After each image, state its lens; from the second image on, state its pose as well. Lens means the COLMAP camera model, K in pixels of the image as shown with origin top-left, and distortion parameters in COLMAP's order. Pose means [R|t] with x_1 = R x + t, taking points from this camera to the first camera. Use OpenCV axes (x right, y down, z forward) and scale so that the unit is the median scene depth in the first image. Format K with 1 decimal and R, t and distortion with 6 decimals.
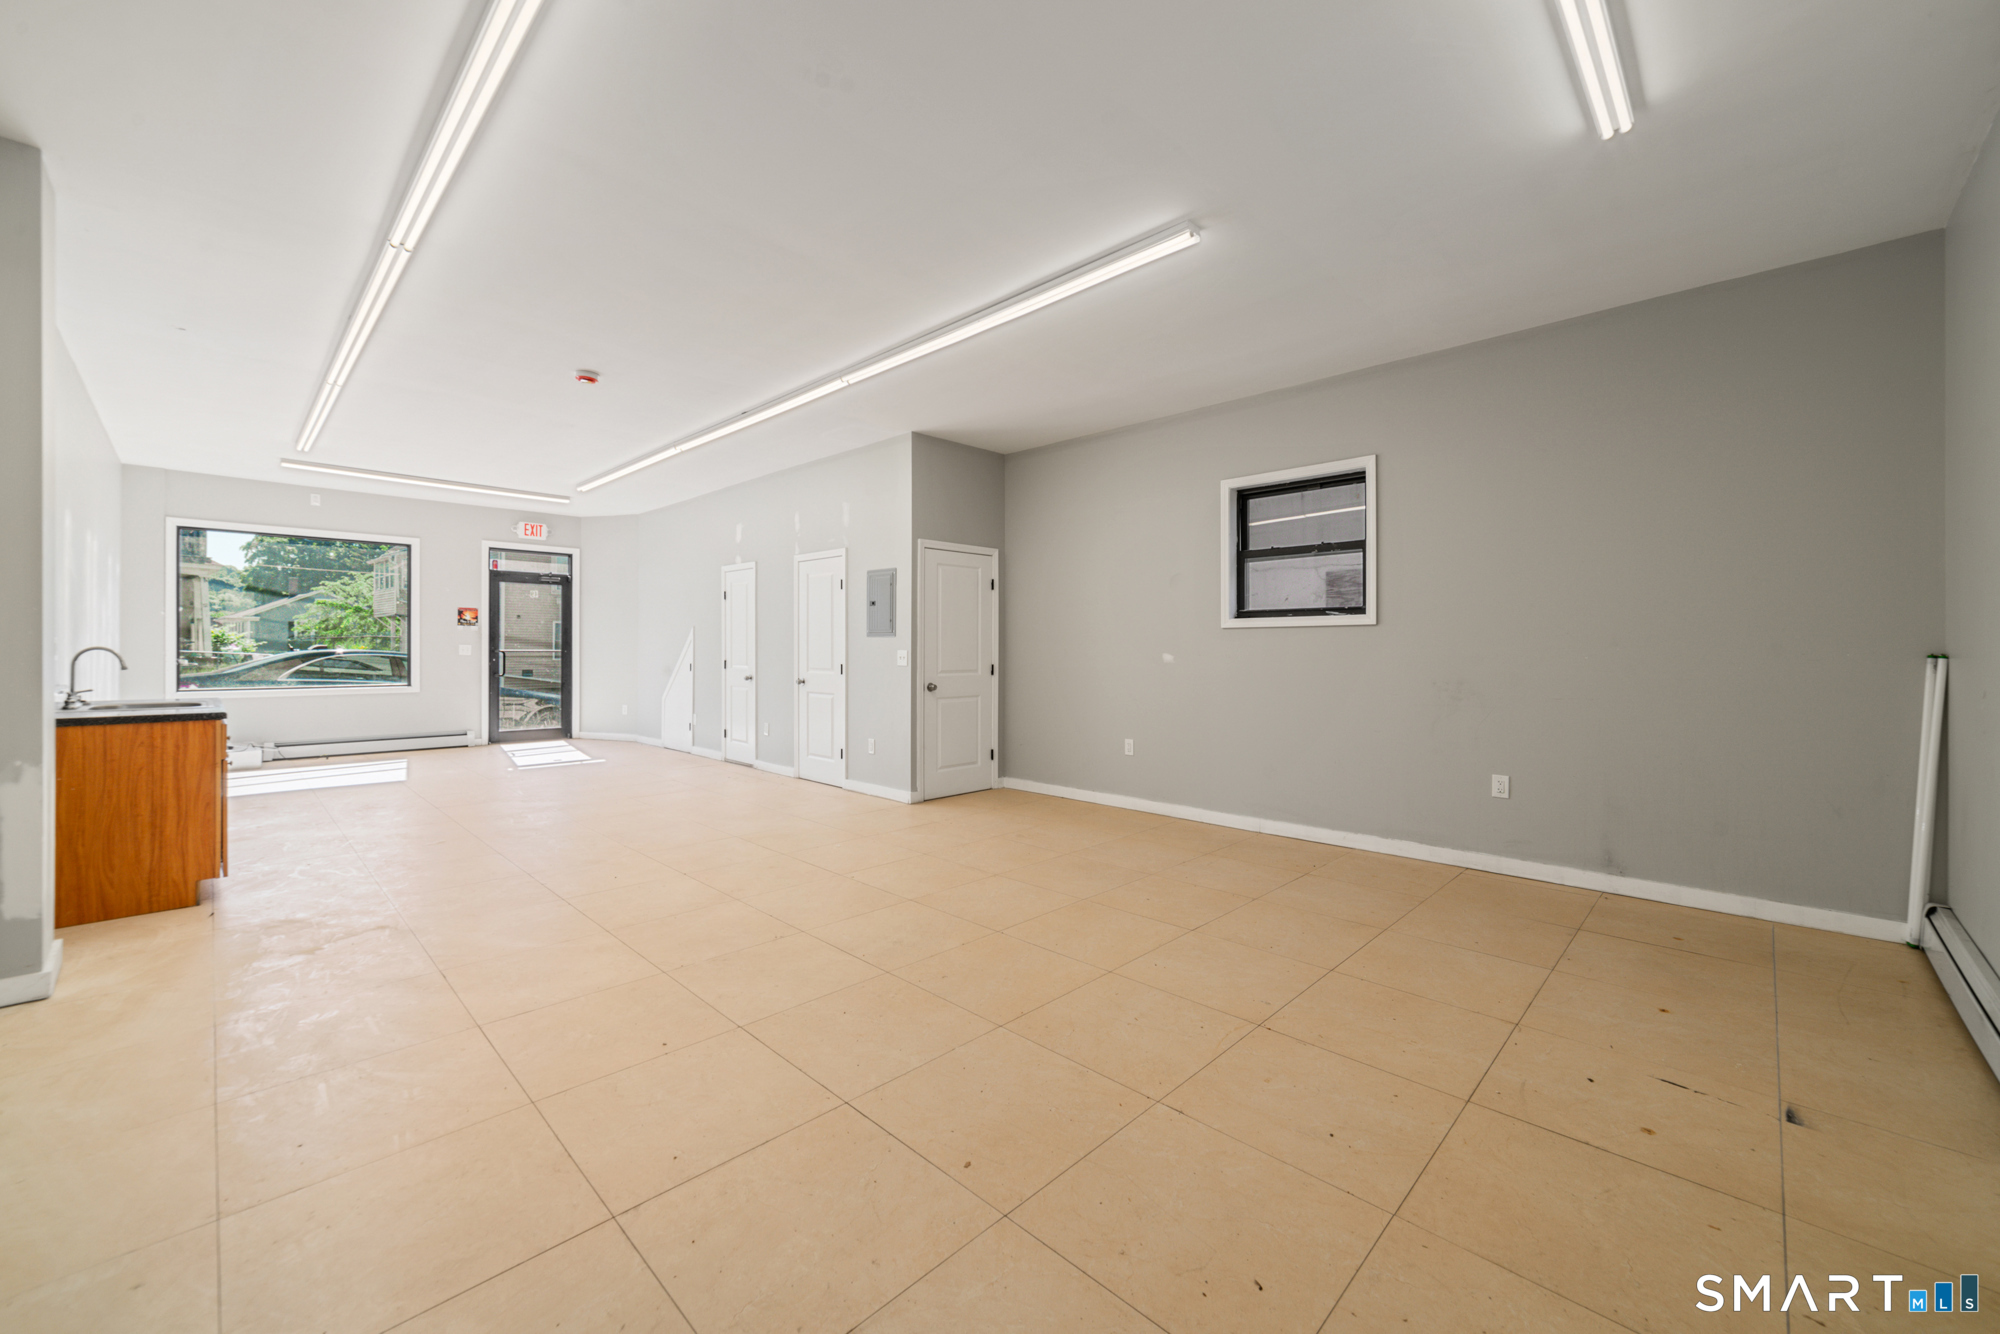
lens RADIAL K [[759.1, 0, 995.5], [0, 759.1, 633.4], [0, 0, 1]] dist [-0.002996, -0.000049]
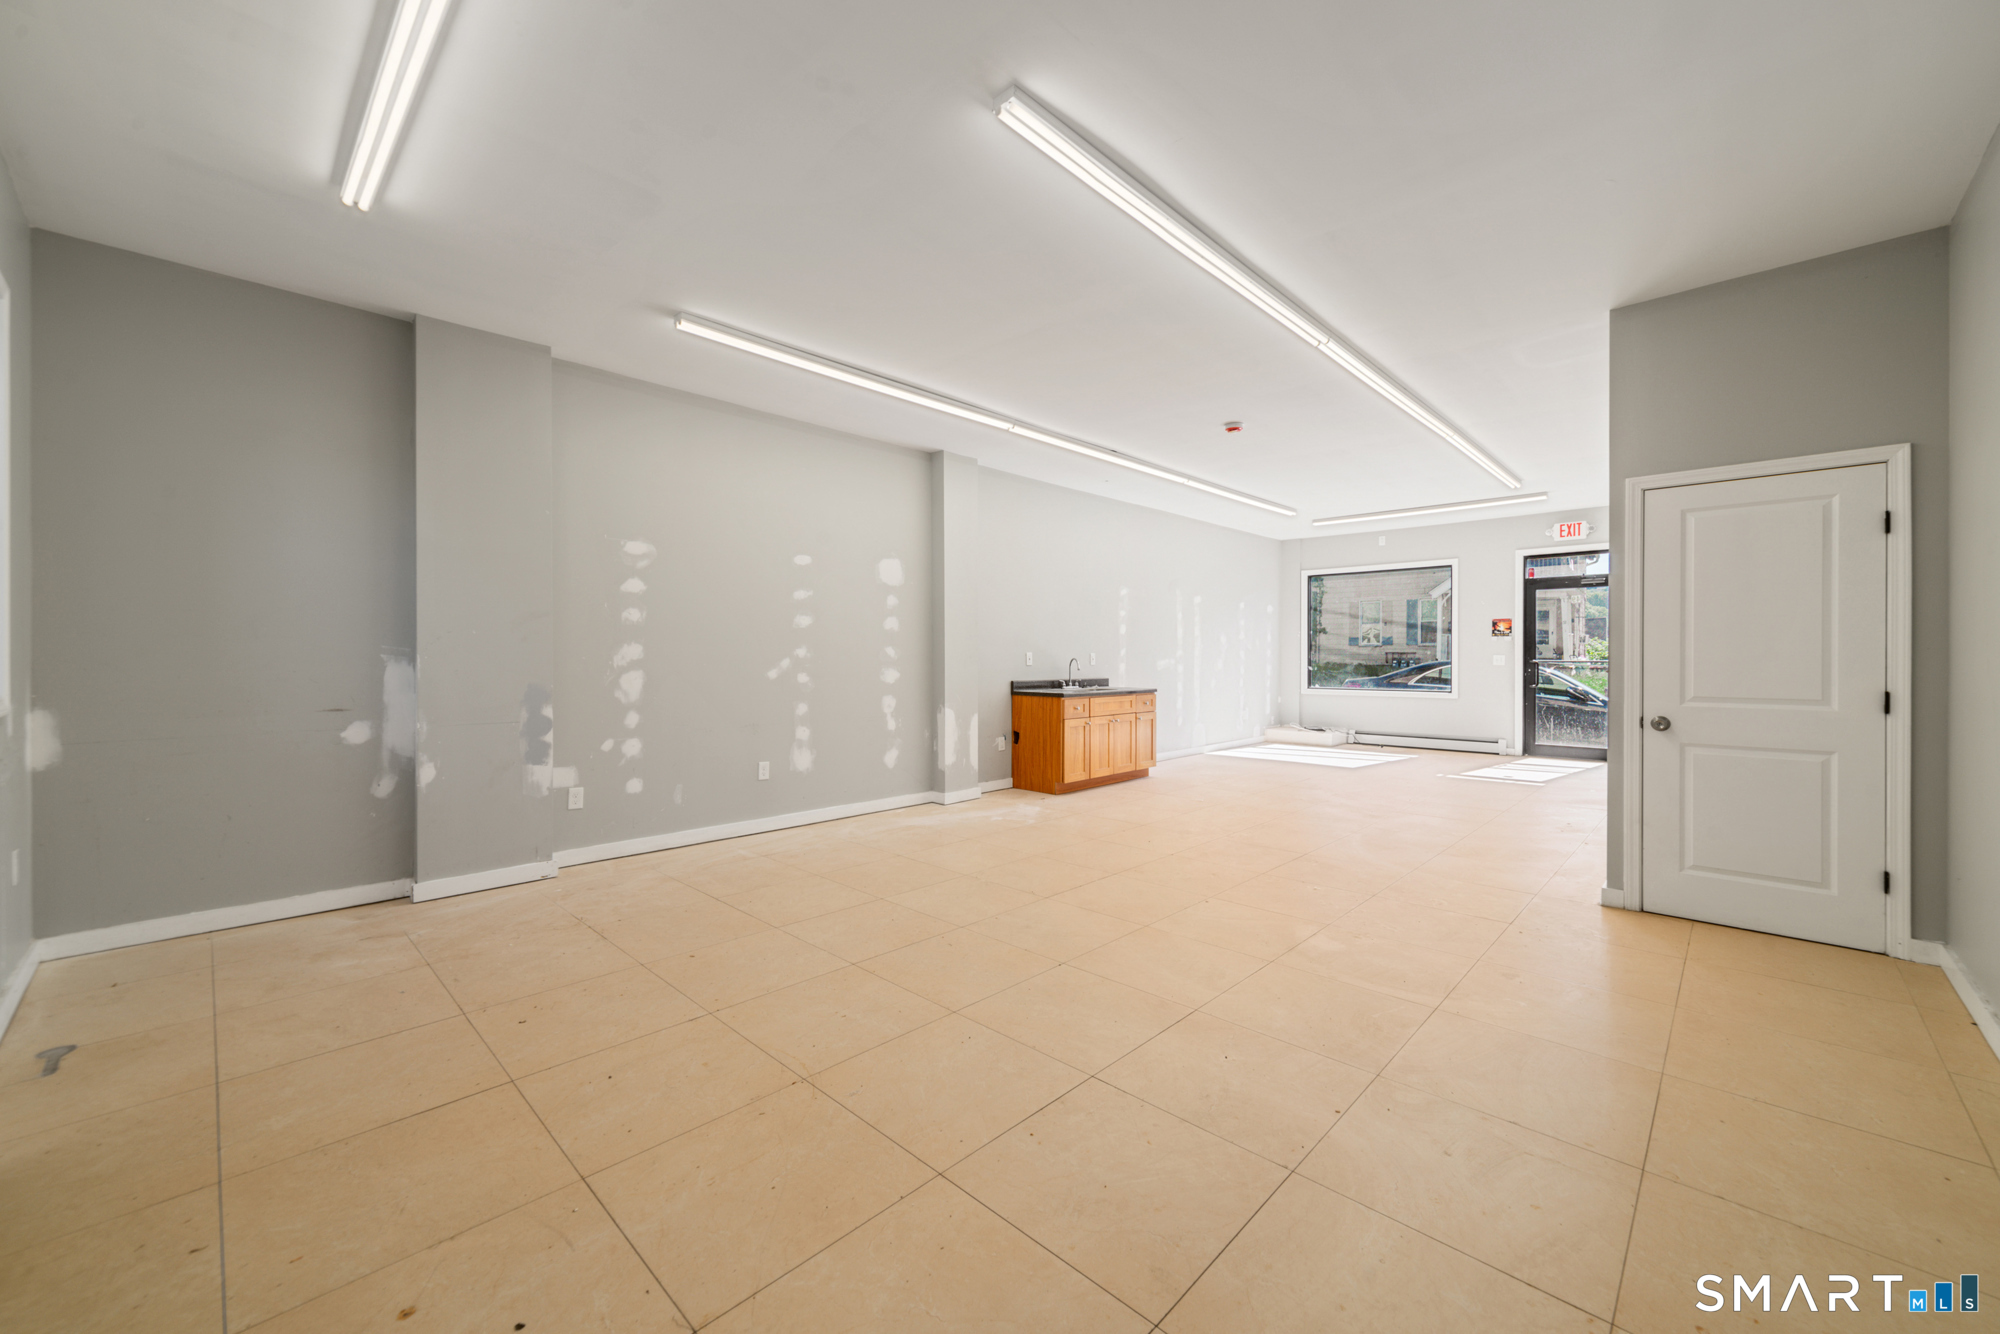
lens RADIAL K [[759.1, 0, 995.5], [0, 759.1, 633.4], [0, 0, 1]] dist [-0.002996, -0.000049]
pose [[0.022813, -0.034111, -0.999158, 0.316620], [0.020898, 0.999216, -0.033636, 0.006281], [0.999521, -0.020113, 0.023508, 0.304185]]
